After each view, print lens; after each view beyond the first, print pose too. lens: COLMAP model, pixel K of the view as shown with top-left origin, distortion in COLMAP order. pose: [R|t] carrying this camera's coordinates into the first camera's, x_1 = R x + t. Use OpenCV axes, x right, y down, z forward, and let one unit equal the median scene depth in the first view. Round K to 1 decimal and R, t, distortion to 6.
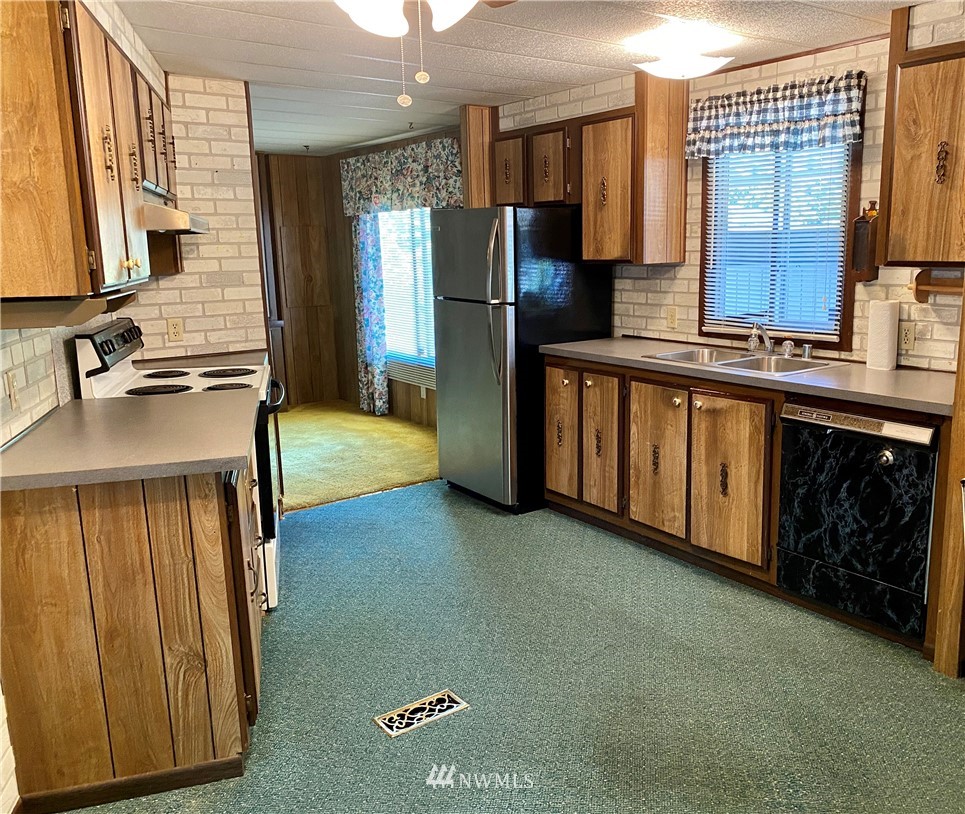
lens RADIAL K [[833.6, 0, 482.5], [0, 833.6, 407.0], [0, 0, 1]] dist [0.059968, -0.001052]
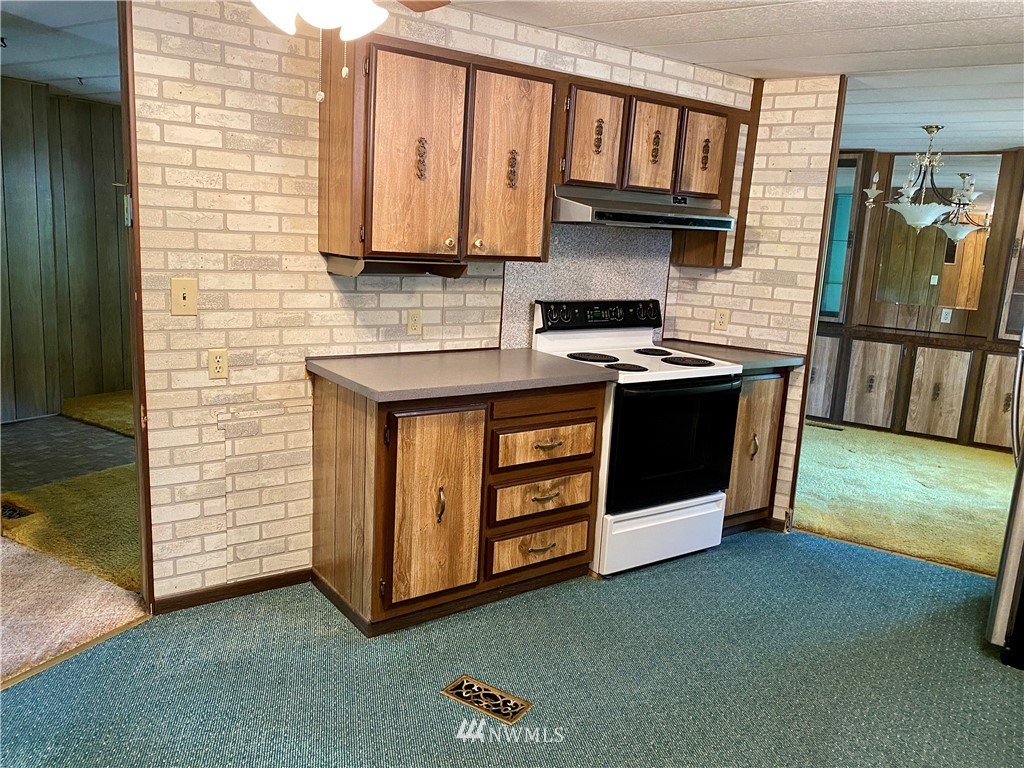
lens RADIAL K [[773.4, 0, 512.0], [0, 773.4, 384.0], [0, 0, 1]] dist [0.041497, -0.012980]
pose [[0.379414, 0.225773, -0.897258, 0.439140], [-0.239771, 0.960634, 0.140331, -0.086962], [0.893619, 0.161893, 0.418611, 0.356128]]
